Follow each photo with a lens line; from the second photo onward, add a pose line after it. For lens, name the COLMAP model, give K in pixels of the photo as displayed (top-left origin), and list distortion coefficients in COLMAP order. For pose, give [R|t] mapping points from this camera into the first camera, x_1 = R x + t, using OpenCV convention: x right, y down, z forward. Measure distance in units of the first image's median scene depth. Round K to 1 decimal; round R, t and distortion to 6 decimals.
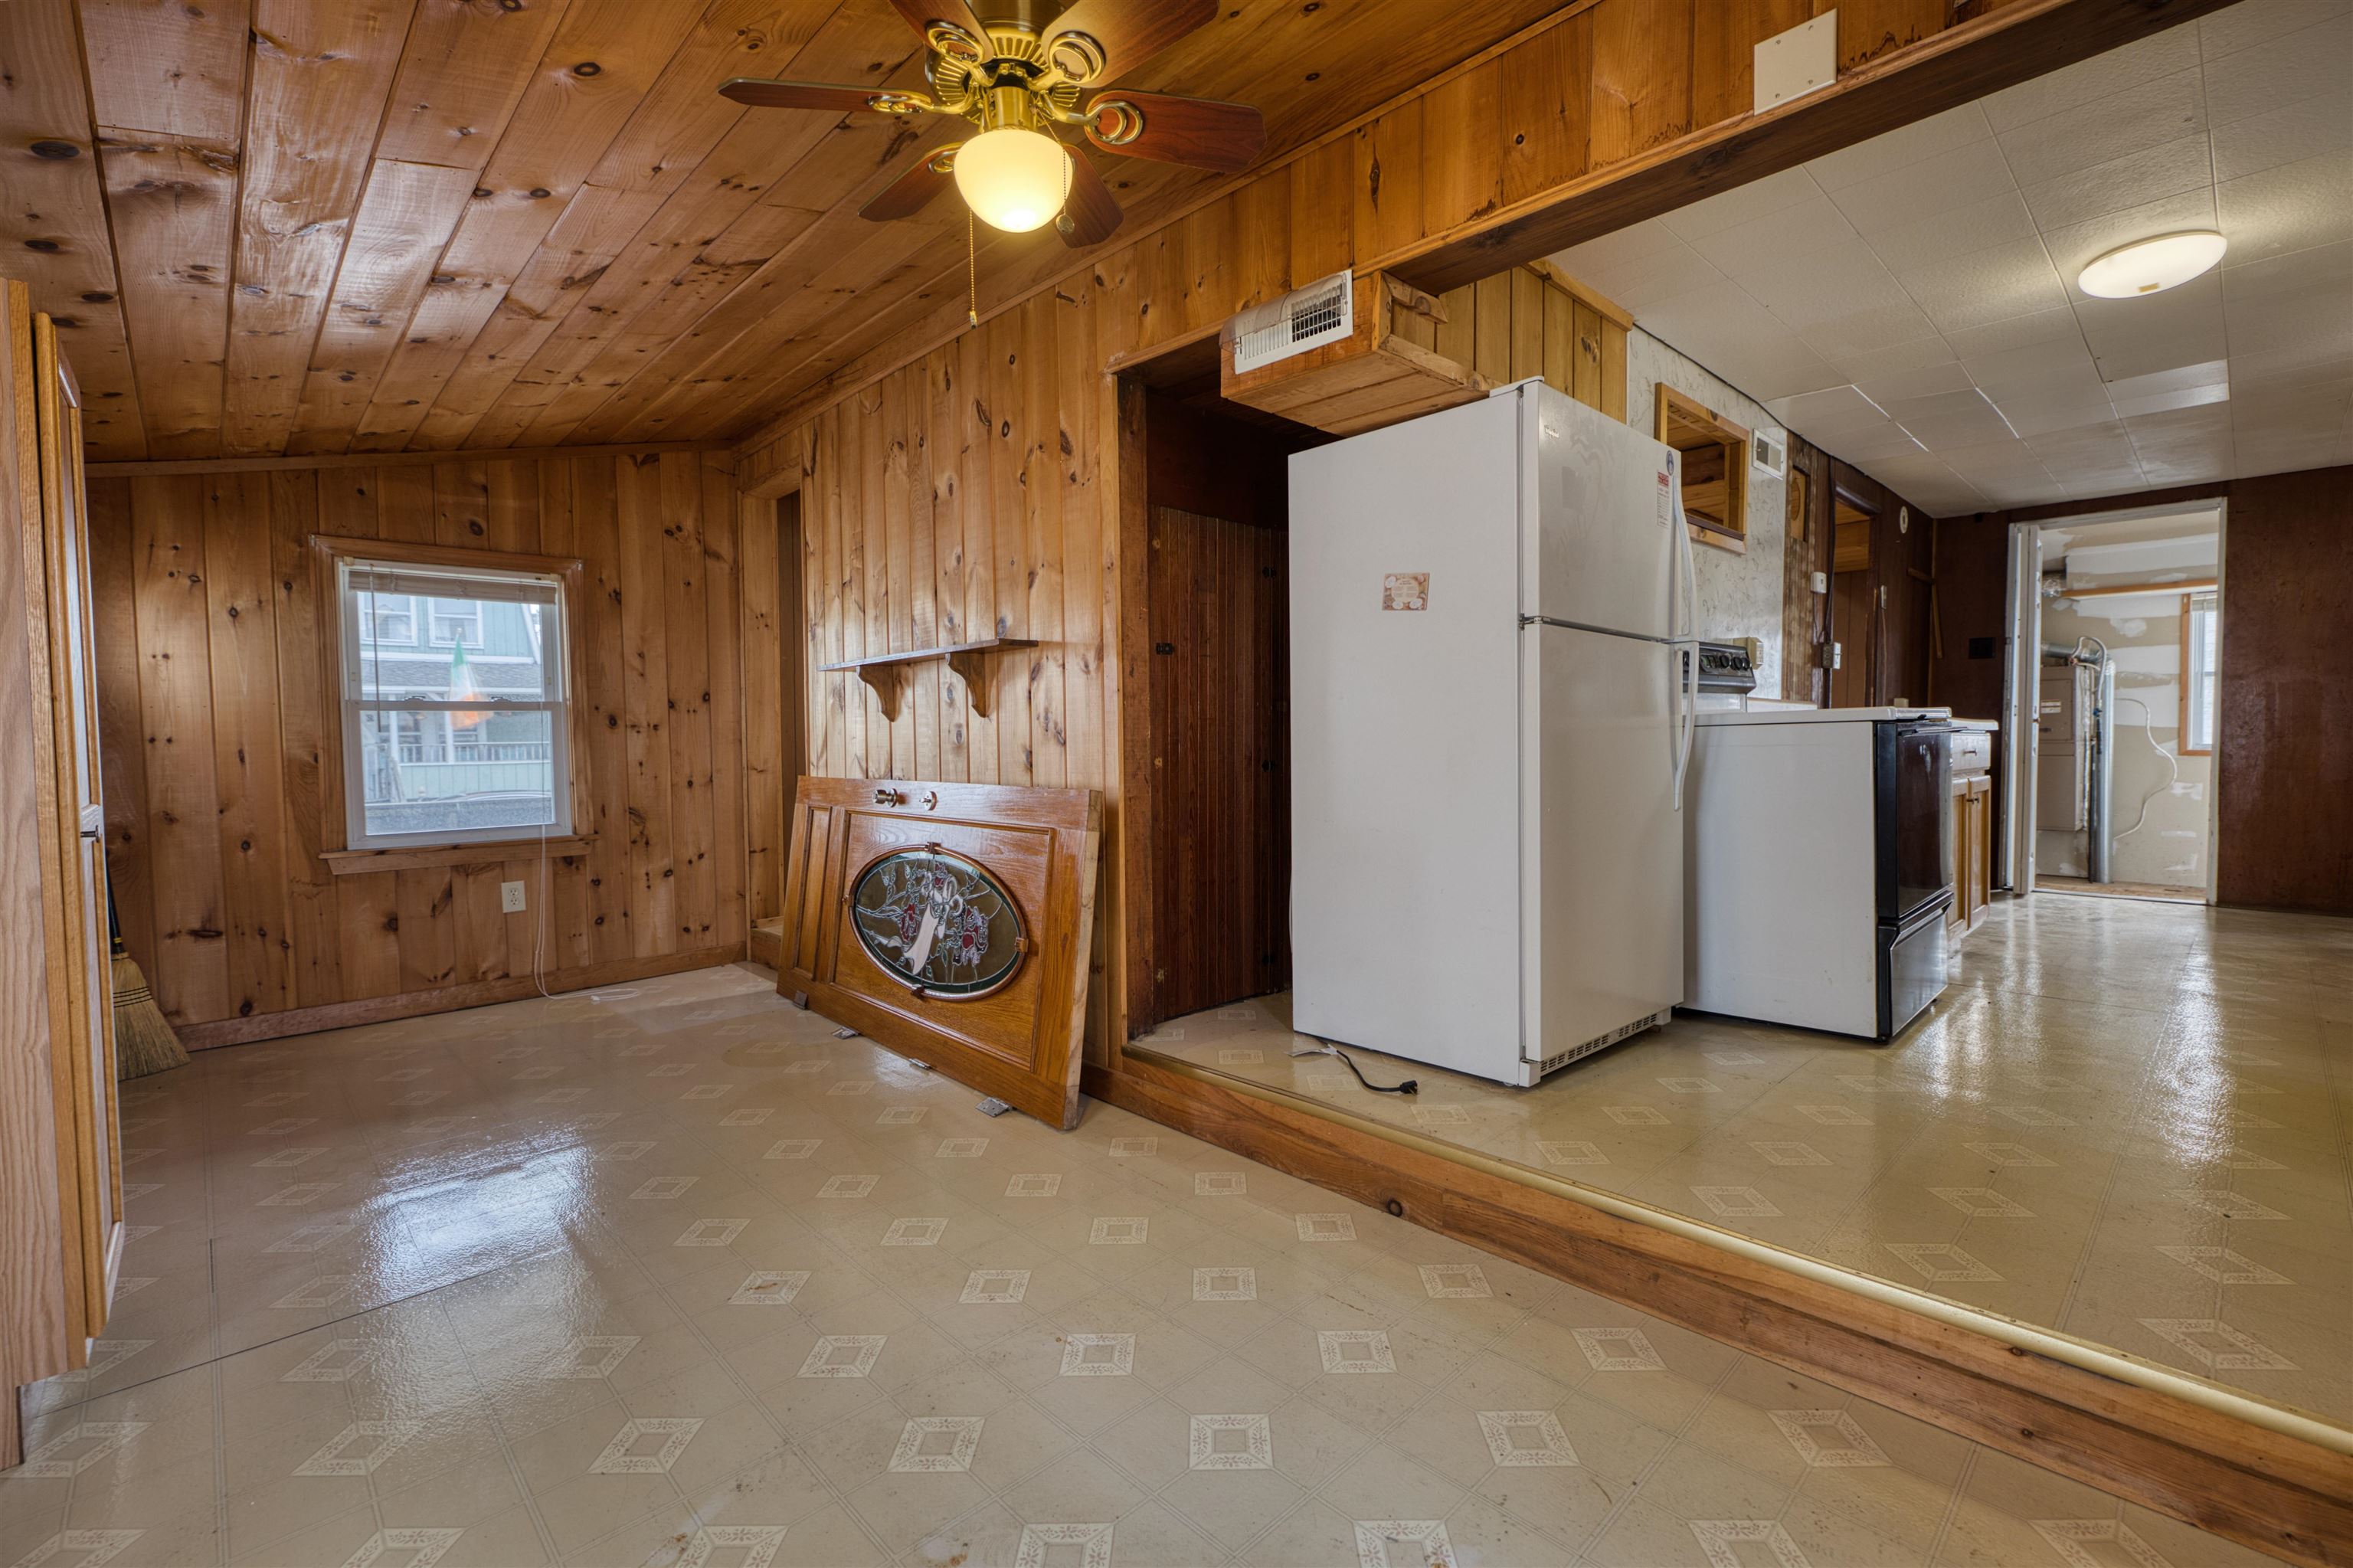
lens RADIAL K [[1025.3, 0, 1184.7], [0, 1025.3, 775.7], [0, 0, 1]] dist [0.001071, -0.000032]
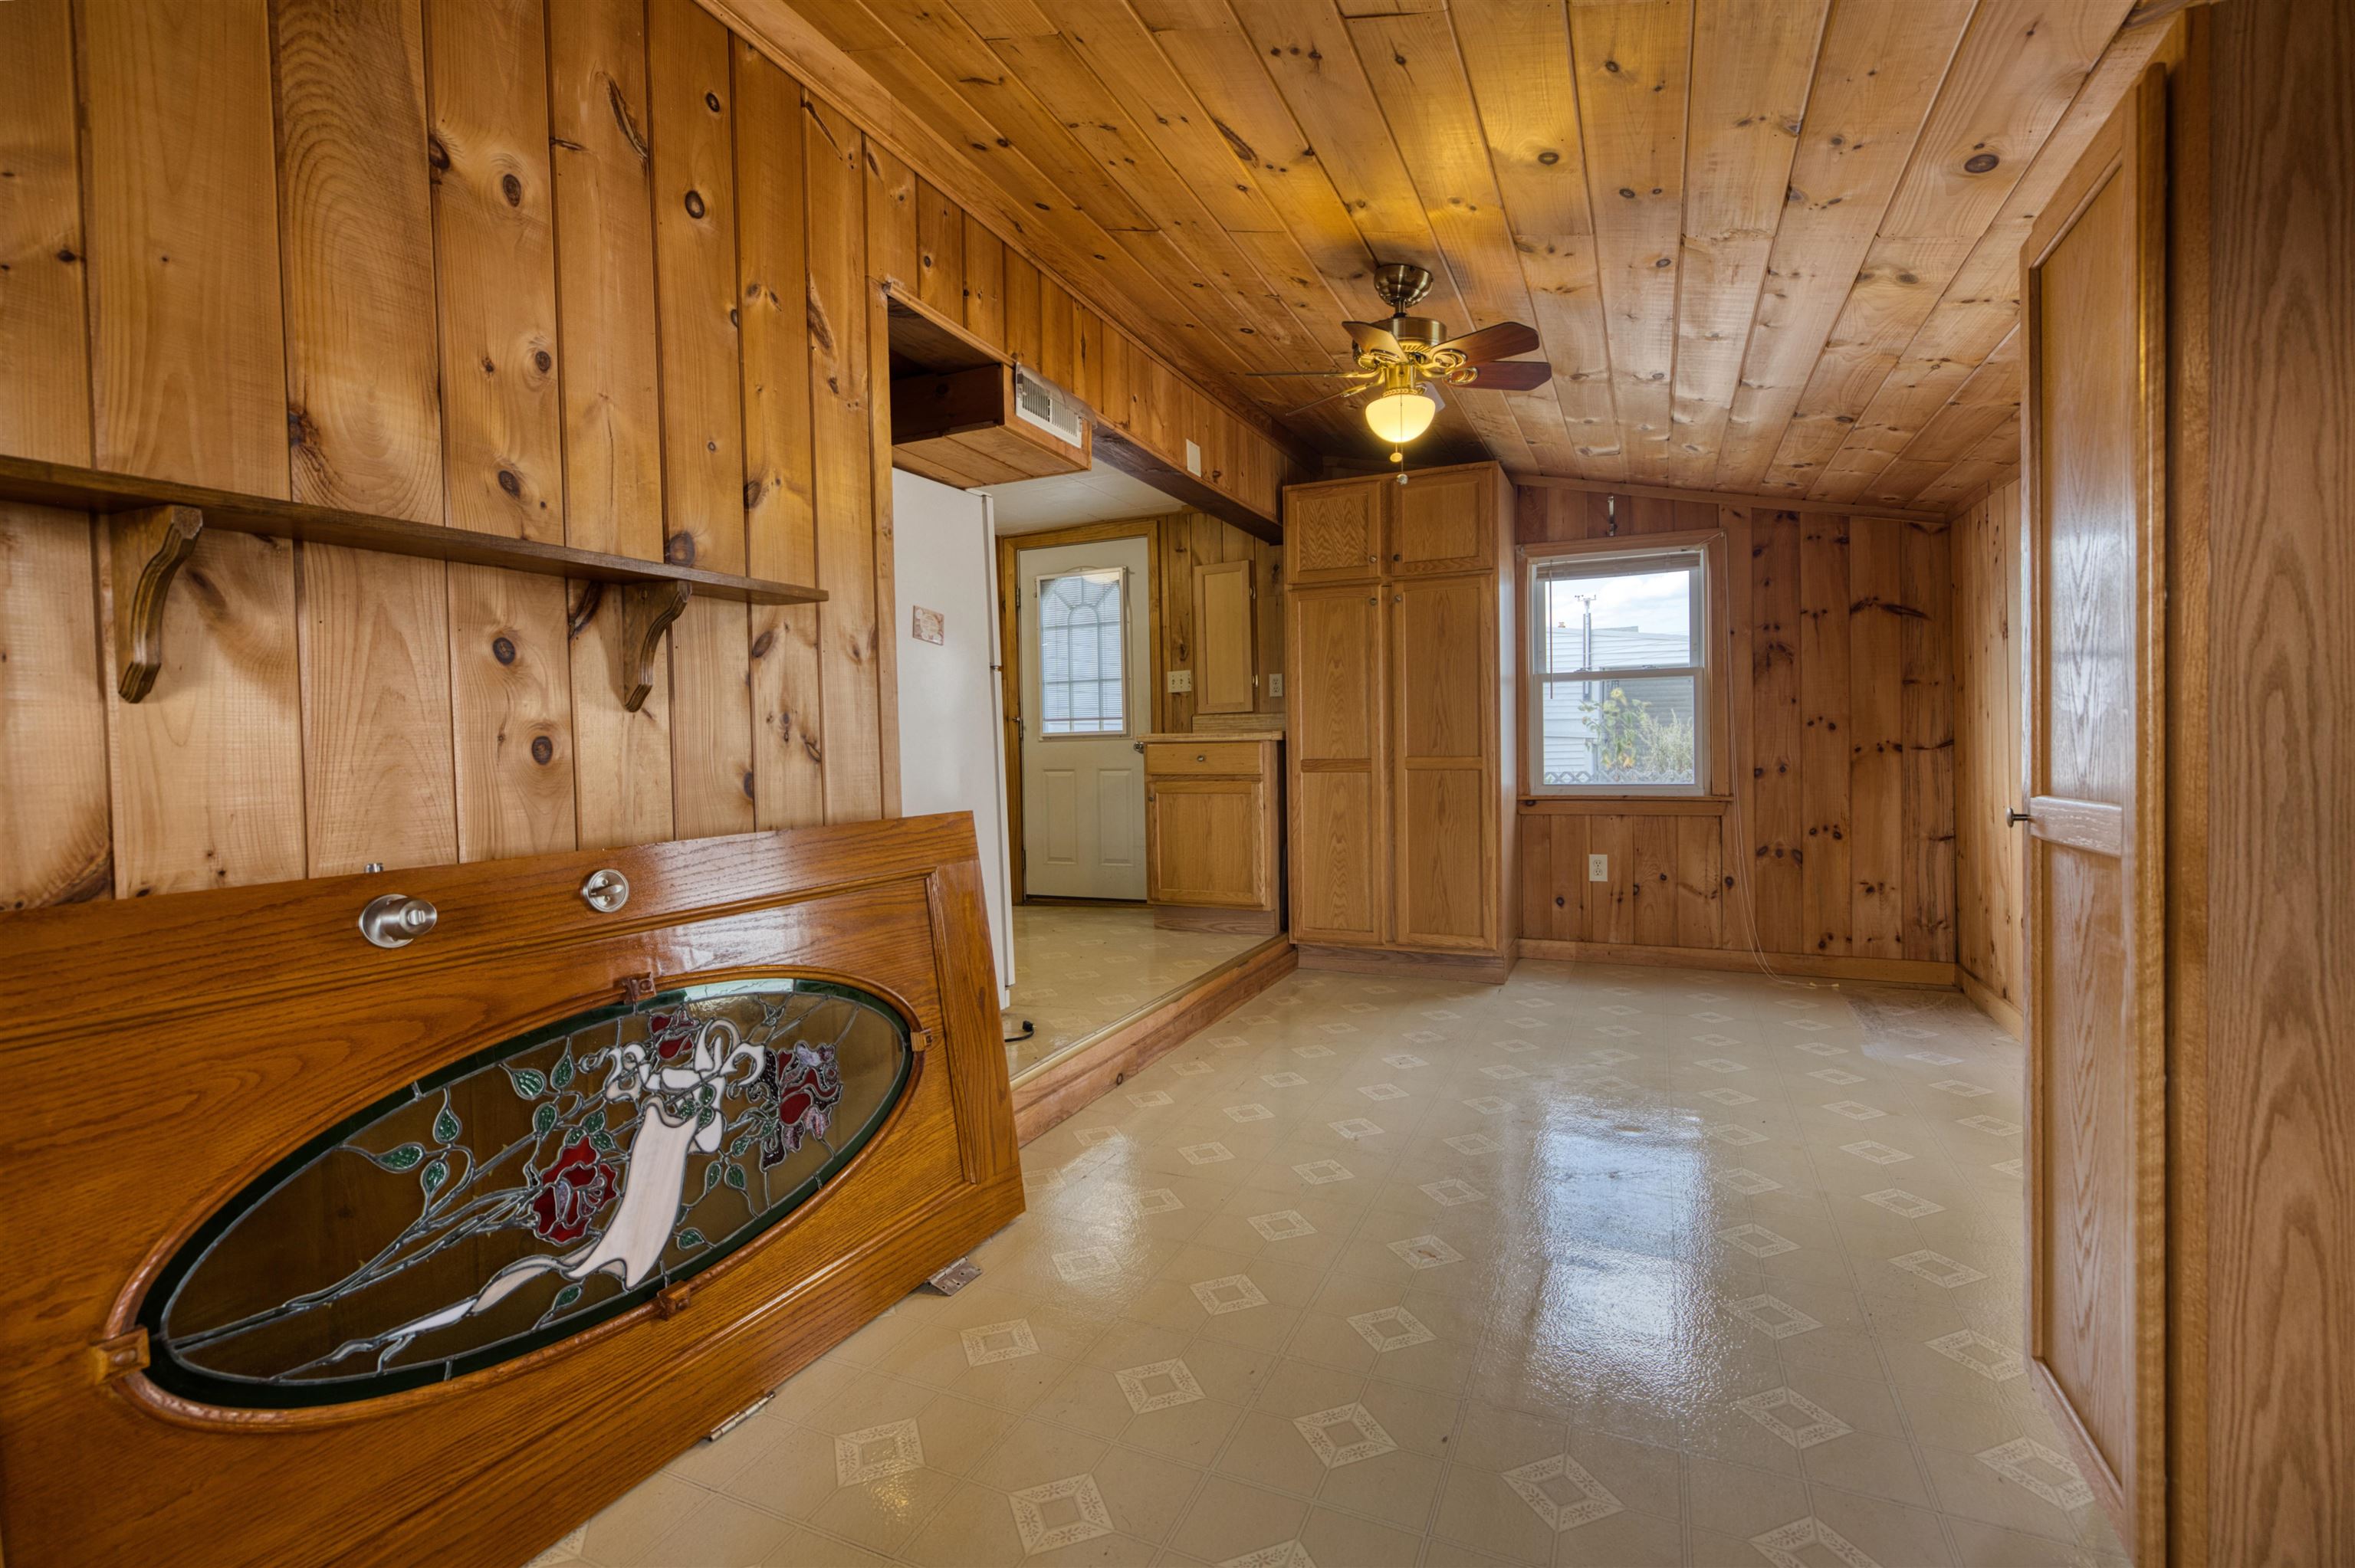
lens RADIAL K [[1048.8, 0, 1159.7], [0, 1048.8, 776.6], [0, 0, 1]] dist [0.001560, 0.000527]
pose [[-0.358209, -0.001362, 0.933641, -0.807703], [0.068014, 0.997304, 0.027550, -0.021621], [-0.931161, 0.073369, -0.357150, 0.992275]]
